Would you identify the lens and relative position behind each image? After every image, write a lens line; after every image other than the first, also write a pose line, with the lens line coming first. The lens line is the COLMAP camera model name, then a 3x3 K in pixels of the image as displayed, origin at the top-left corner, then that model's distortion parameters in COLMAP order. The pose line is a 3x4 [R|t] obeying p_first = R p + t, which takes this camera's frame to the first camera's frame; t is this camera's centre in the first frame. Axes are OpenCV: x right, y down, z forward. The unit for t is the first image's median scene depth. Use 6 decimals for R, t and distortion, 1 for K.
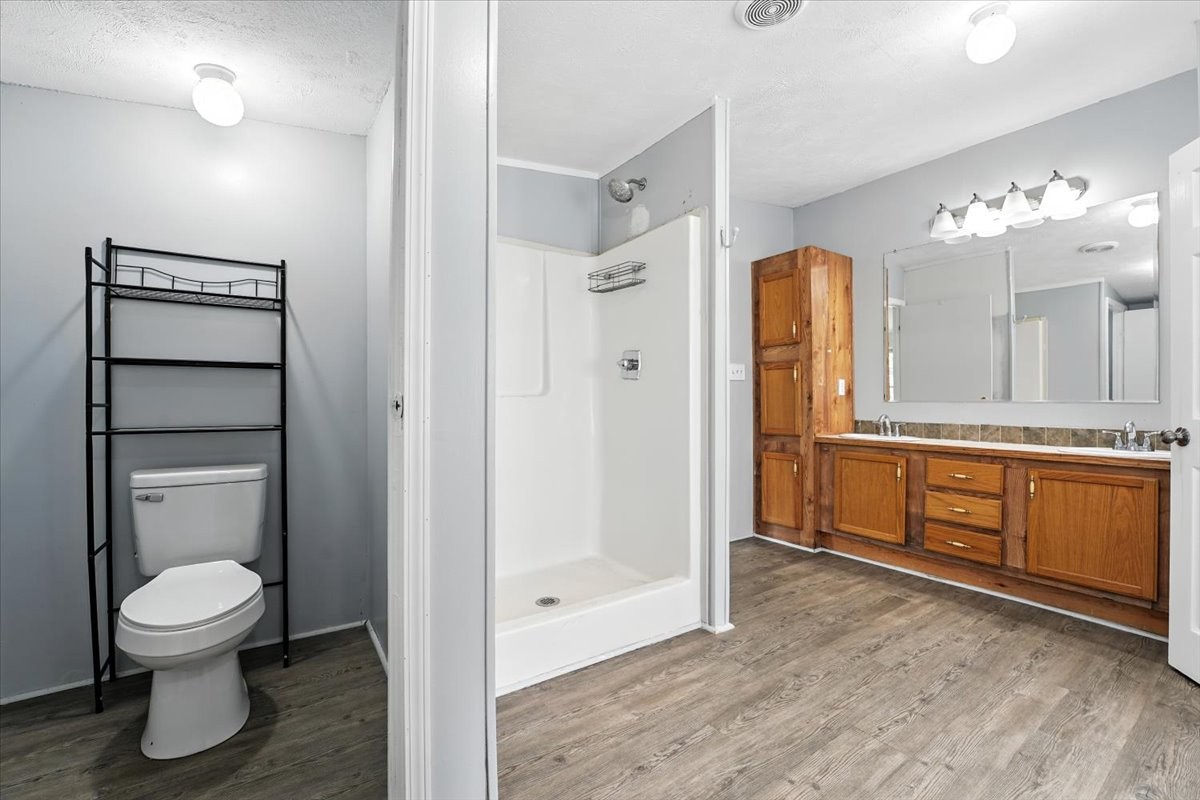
lens RADIAL K [[493.4, 0, 605.2], [0, 493.4, 410.2], [0, 0, 1]] dist [-0.022505, 0.000041]
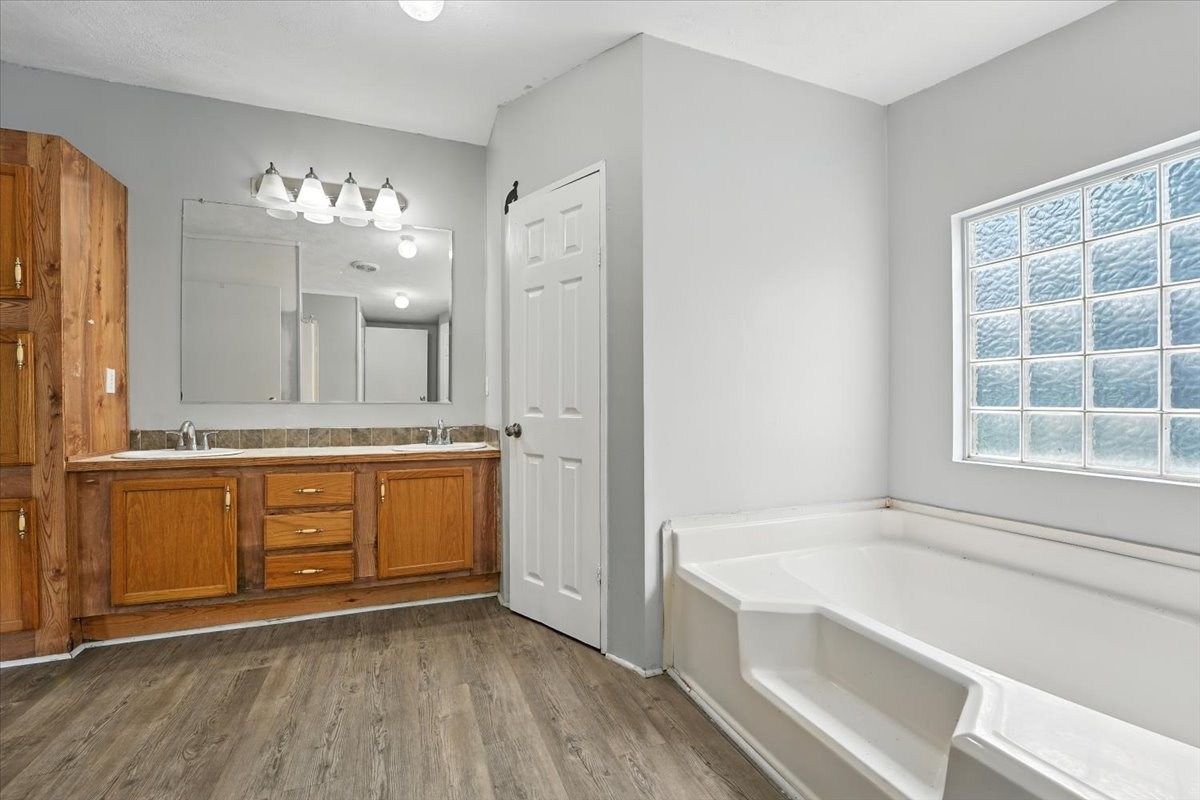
lens RADIAL K [[504.8, 0, 598.7], [0, 504.8, 403.0], [0, 0, 1]] dist [-0.018386, 0.000390]
pose [[0.228305, -0.002700, 0.973586, -0.007546], [0.017581, 0.999845, -0.001350, -0.006830], [-0.973431, 0.017425, 0.228317, 0.279635]]
